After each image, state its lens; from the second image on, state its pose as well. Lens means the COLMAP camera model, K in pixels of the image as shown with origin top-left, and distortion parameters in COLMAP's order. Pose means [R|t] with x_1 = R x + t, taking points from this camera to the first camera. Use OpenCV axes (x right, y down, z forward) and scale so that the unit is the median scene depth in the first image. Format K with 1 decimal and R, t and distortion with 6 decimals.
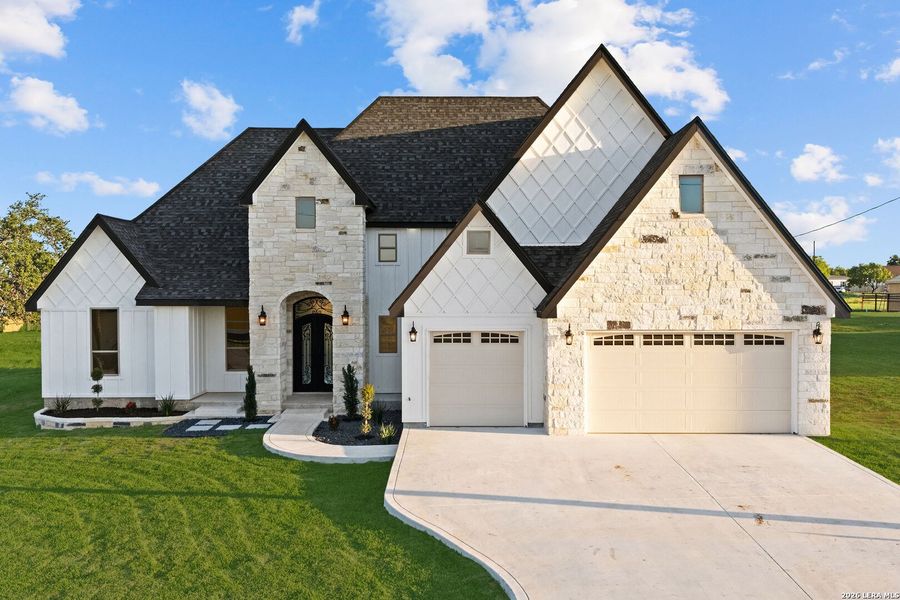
lens RADIAL K [[875.8, 0, 464.3], [0, 875.8, 295.2], [0, 0, 1]] dist [0.014427, 0.000000]
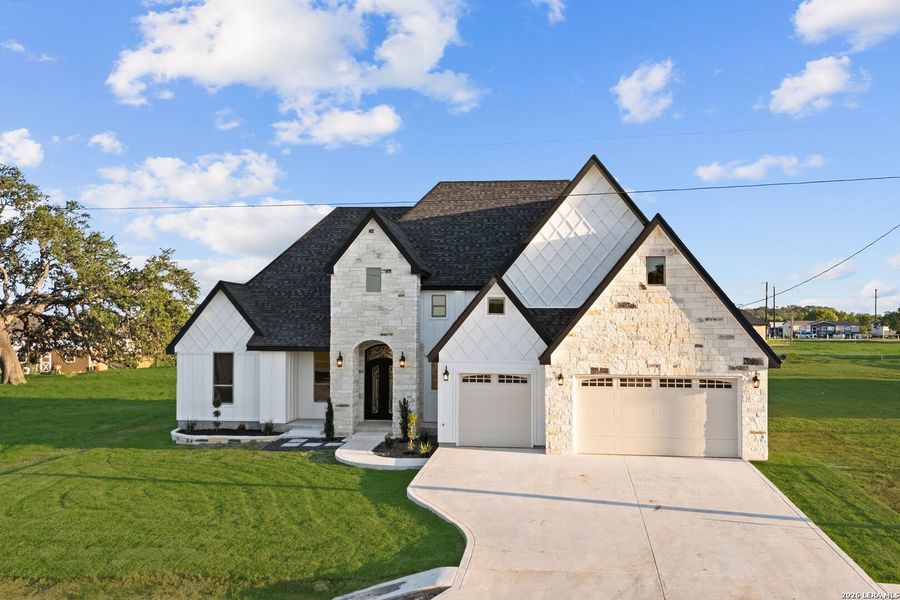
lens RADIAL K [[875.8, 0, 454.8], [0, 875.8, 296.8], [0, 0, 1]] dist [0.014427, 0.000000]
pose [[0.991664, 0.002799, -0.128821, 0.118771], [-0.008403, 0.999041, -0.042982, -0.016731], [0.128577, 0.043706, 0.990736, -0.300971]]
